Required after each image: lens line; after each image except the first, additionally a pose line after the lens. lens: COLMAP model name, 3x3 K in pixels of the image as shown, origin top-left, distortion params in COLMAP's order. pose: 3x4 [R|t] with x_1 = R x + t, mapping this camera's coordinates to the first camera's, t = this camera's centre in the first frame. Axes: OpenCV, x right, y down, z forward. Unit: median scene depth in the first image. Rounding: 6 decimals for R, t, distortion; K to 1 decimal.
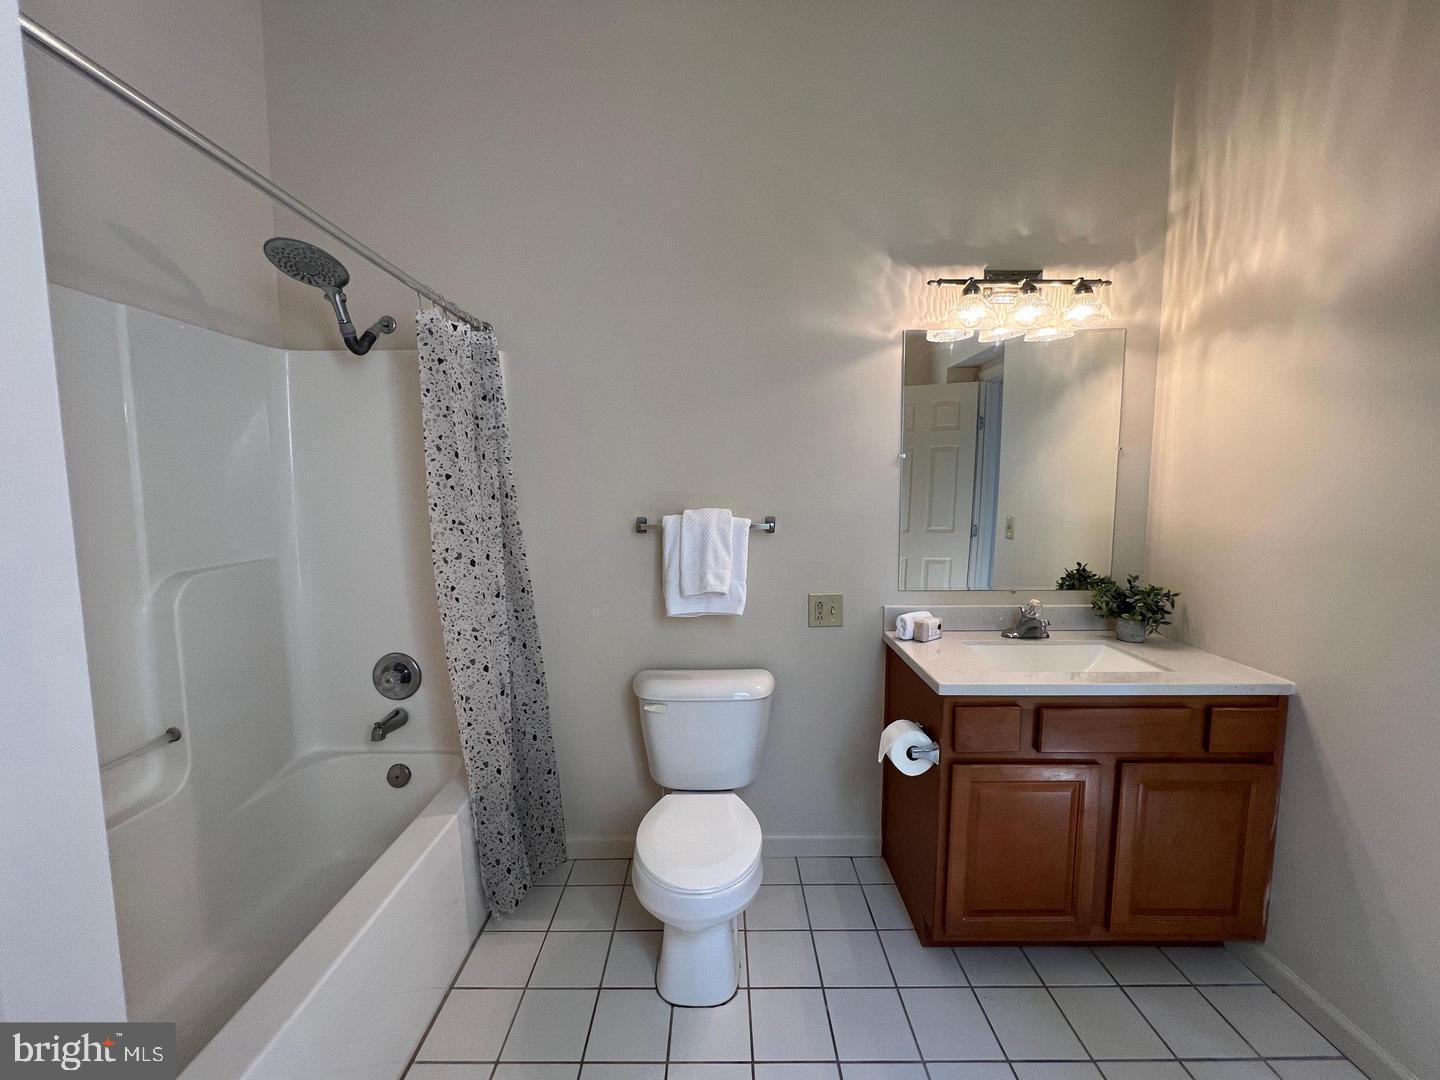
lens RADIAL K [[578.2, 0, 720.2], [0, 578.2, 536.4], [0, 0, 1]] dist [-0.002584, 0.000237]
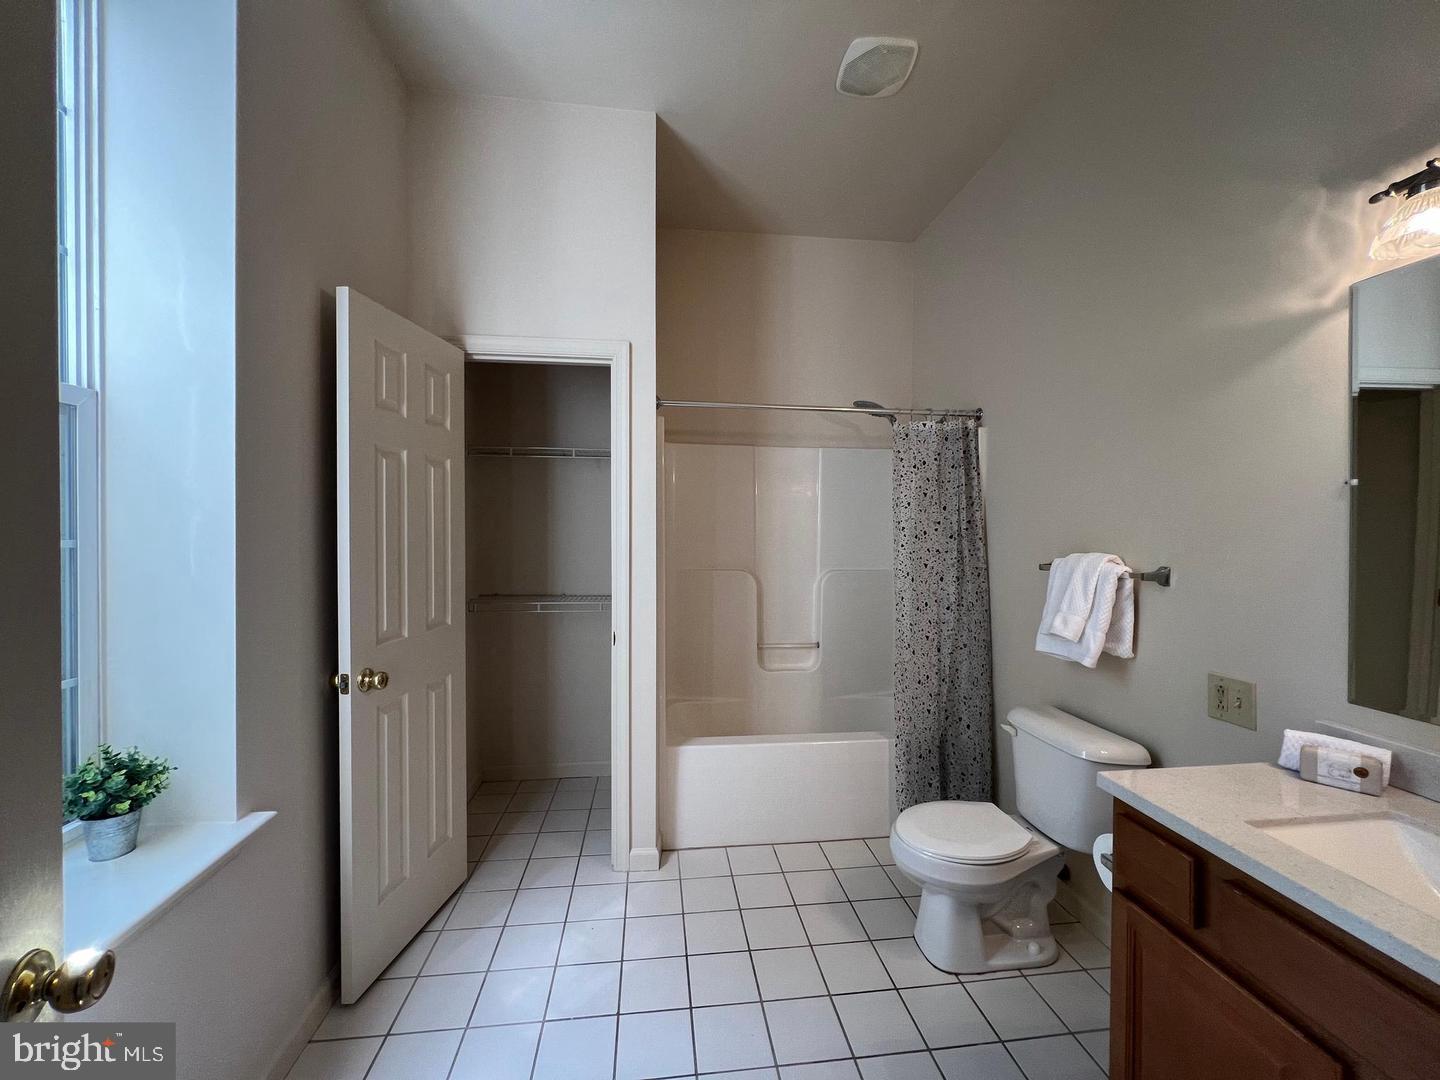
lens RADIAL K [[578.2, 0, 720.2], [0, 578.2, 536.4], [0, 0, 1]] dist [-0.002584, 0.000237]
pose [[0.121323, 0.015621, -0.992490, 0.867459], [-0.091001, 0.995840, 0.004550, -0.023944], [0.988433, 0.089766, 0.122240, 0.268938]]
